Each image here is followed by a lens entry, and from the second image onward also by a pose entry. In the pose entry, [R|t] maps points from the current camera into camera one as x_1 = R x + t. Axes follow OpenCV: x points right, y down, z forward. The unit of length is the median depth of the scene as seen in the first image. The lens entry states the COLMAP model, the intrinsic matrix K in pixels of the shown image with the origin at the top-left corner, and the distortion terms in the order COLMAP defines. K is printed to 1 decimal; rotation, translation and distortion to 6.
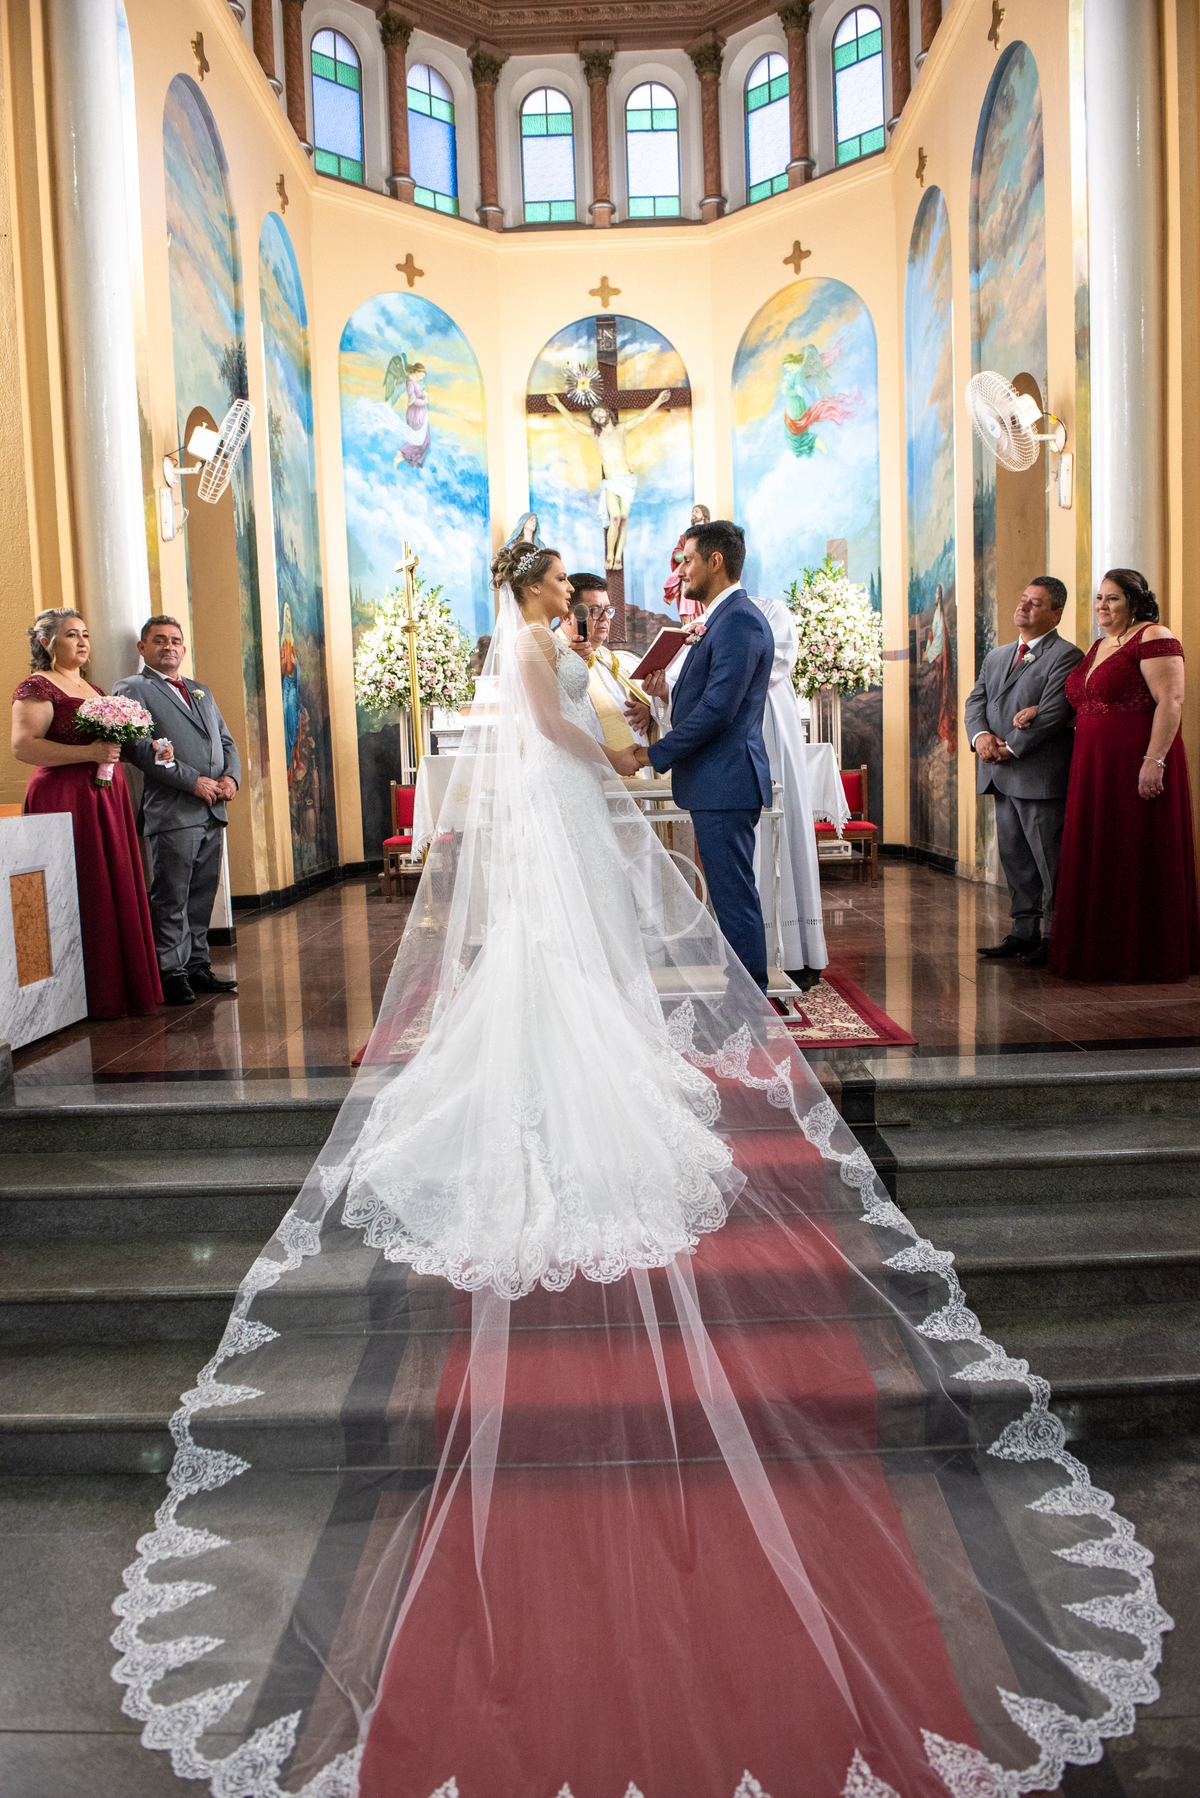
lens RADIAL K [[1227.1, 0, 606.0], [0, 1227.1, 888.7], [0, 0, 1]] dist [-0.056109, 0.002218]
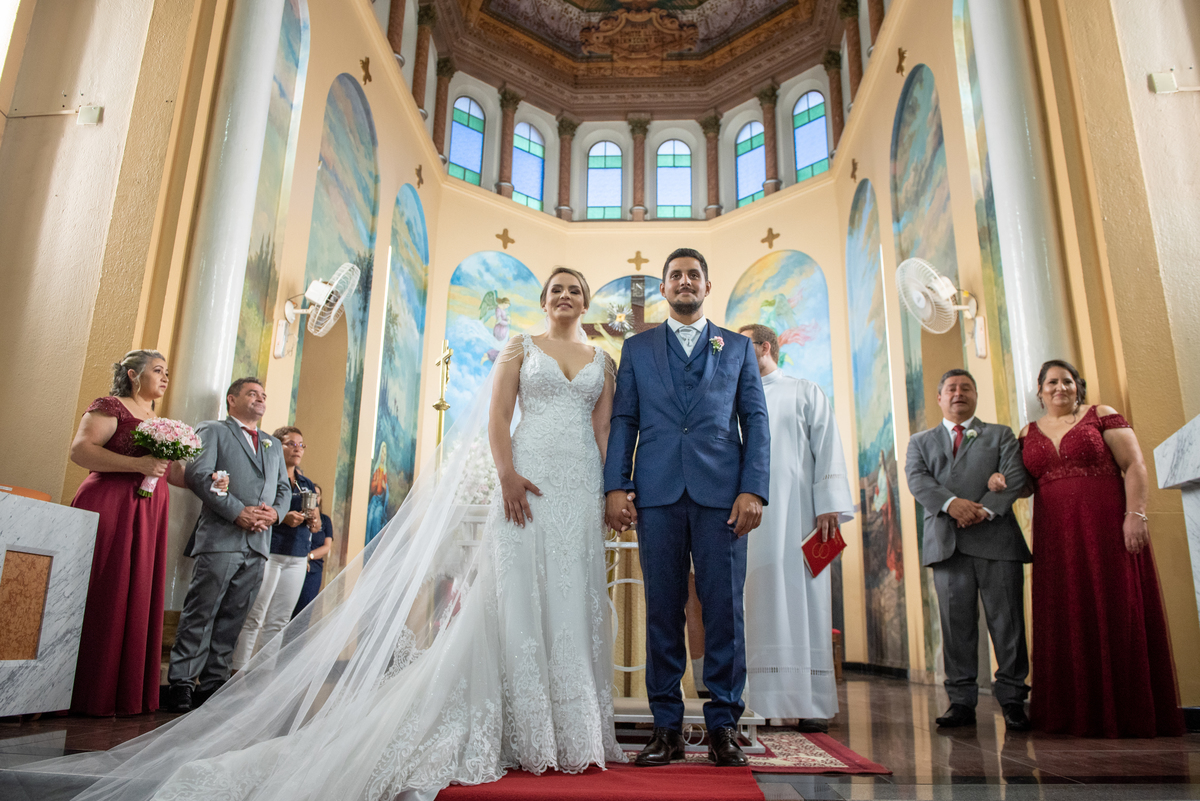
lens RADIAL K [[853.6, 0, 607.7], [0, 853.6, 400.9], [0, 0, 1]] dist [-0.047395, -0.003573]
pose [[0.997925, 0.037633, -0.052240, 0.024110], [-0.053953, 0.931561, -0.359559, 0.038195], [0.035133, 0.361632, 0.931659, 0.111699]]
